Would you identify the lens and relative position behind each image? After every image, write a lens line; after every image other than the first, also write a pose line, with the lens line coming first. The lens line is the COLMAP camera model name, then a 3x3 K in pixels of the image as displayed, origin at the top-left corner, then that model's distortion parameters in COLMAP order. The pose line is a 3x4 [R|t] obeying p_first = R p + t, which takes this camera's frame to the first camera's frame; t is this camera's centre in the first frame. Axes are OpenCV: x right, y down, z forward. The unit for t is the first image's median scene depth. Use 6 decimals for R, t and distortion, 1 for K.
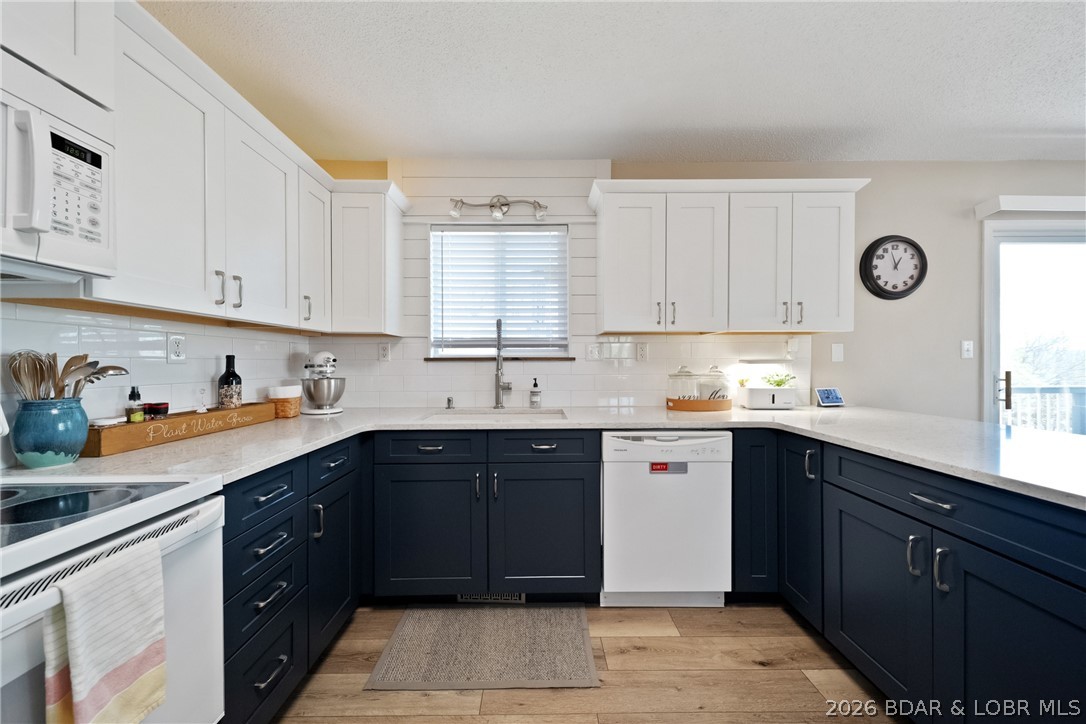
lens RADIAL K [[386.2, 0, 540.9], [0, 386.2, 362.1], [0, 0, 1]] dist [0.007991, -0.000368]
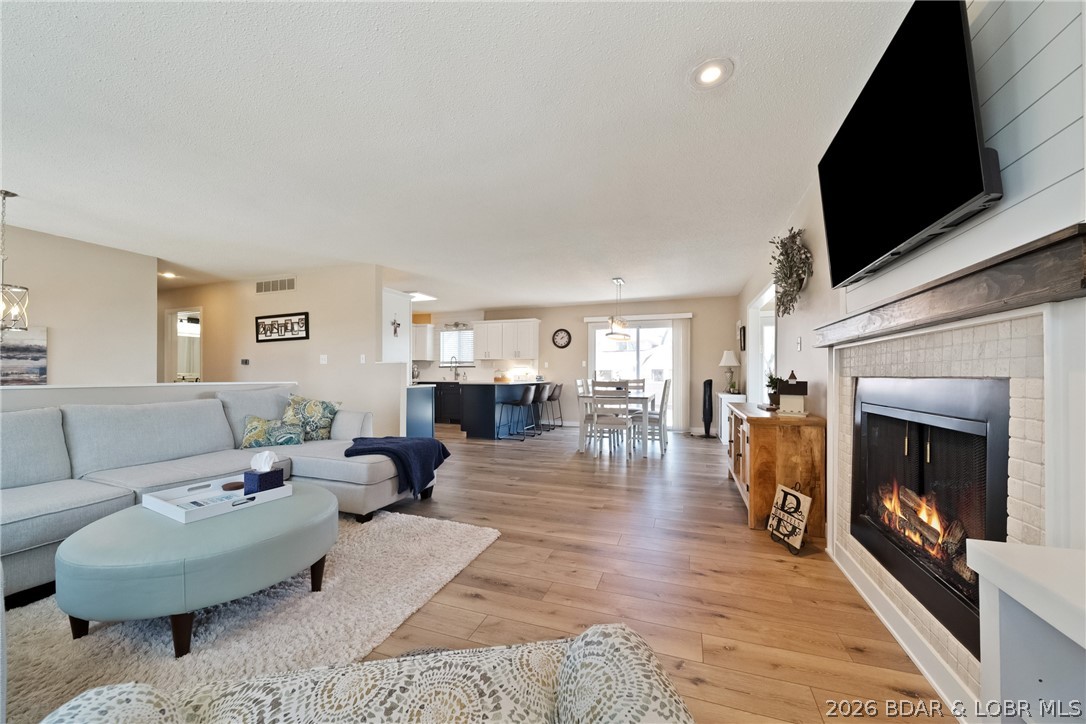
lens RADIAL K [[398.8, 0, 545.0], [0, 398.8, 370.2], [0, 0, 1]] dist [-0.003335, -0.000415]
pose [[0.938309, 0.002330, -0.345790, 1.981854], [-0.005441, 0.999953, -0.008027, 0.050262], [0.345755, 0.009413, 0.938277, -2.239266]]
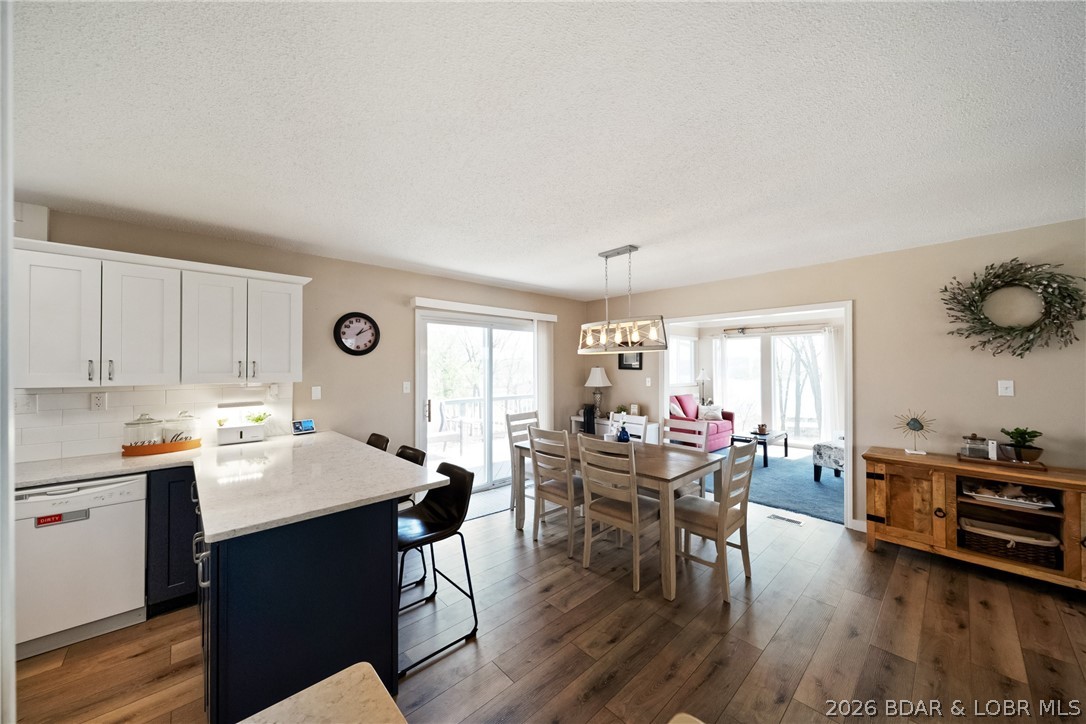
lens RADIAL K [[386.2, 0, 540.9], [0, 386.2, 362.1], [0, 0, 1]] dist [0.007991, -0.000368]
pose [[0.736056, 0.009166, 0.676859, 0.434769], [0.000005, 0.999908, -0.013545, -0.119630], [-0.676921, 0.009973, 0.735988, -0.571834]]
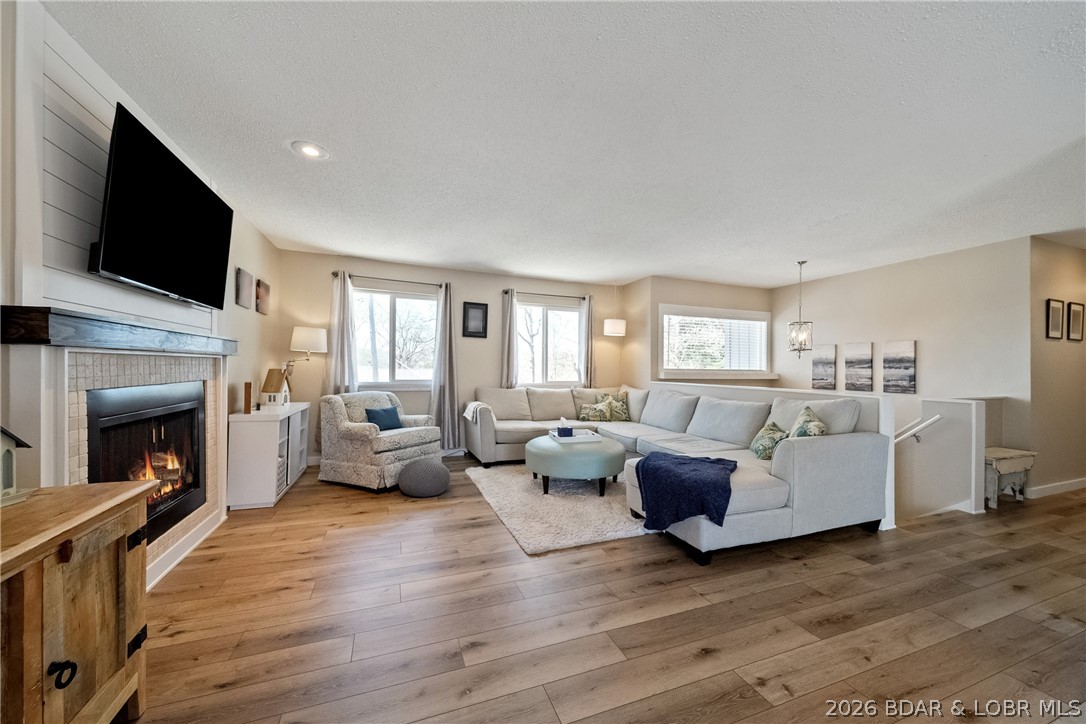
lens RADIAL K [[398.2, 0, 543.1], [0, 398.2, 369.9], [0, 0, 1]] dist [0.008999, -0.000116]
pose [[-0.937124, -0.003446, -0.348980, 1.813441], [-0.006558, 0.999949, 0.007736, 0.007639], [0.348936, 0.009539, -0.937098, -0.221659]]
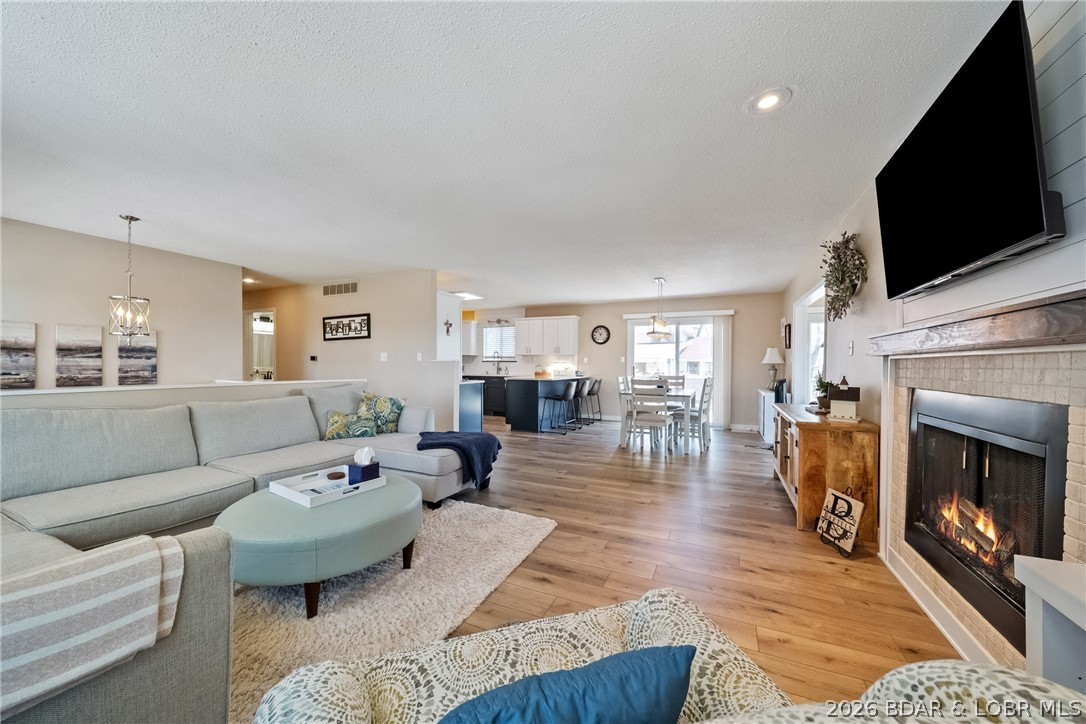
lens RADIAL K [[394.2, 0, 541.8], [0, 394.2, 365.1], [0, 0, 1]] dist [0.011822, -0.003308]
pose [[0.904373, 0.011206, -0.426596, 1.947837], [-0.010578, 0.999937, 0.003844, 0.008654], [0.426613, 0.001036, 0.904434, -2.345233]]
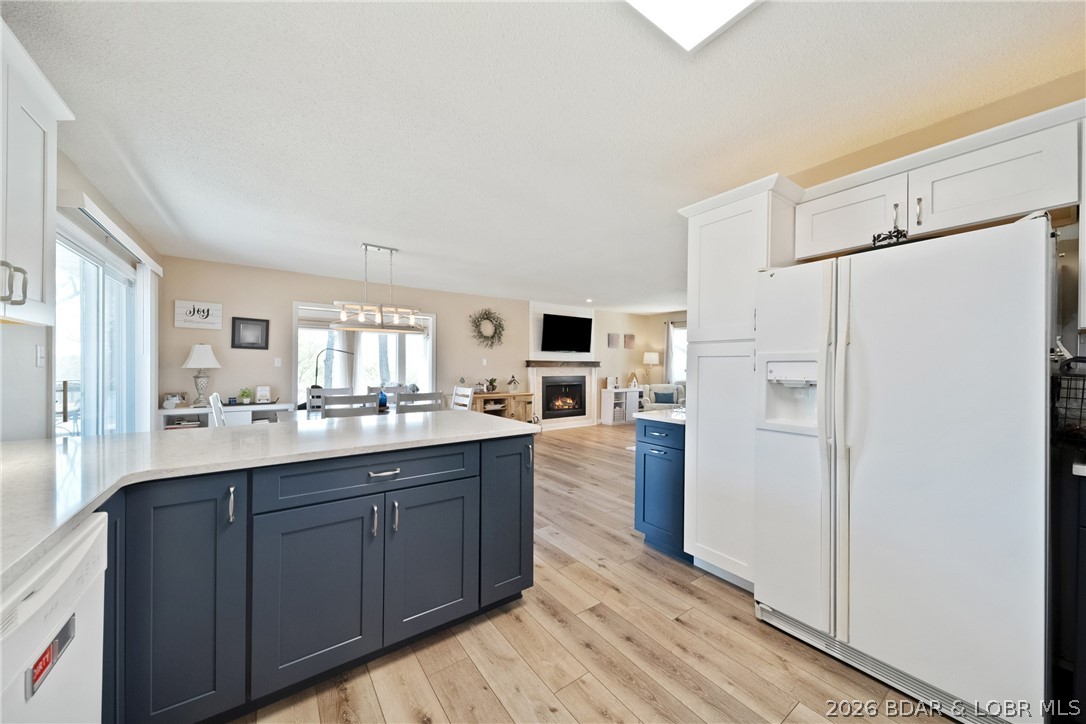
lens RADIAL K [[381.1, 0, 542.5], [0, 381.1, 367.7], [0, 0, 1]] dist [0.000911, -0.000040]
pose [[-0.578765, 0.000165, 0.815494, -0.199209], [-0.002746, 0.999994, -0.002151, -0.008885], [-0.815490, -0.003484, -0.578761, 0.618667]]
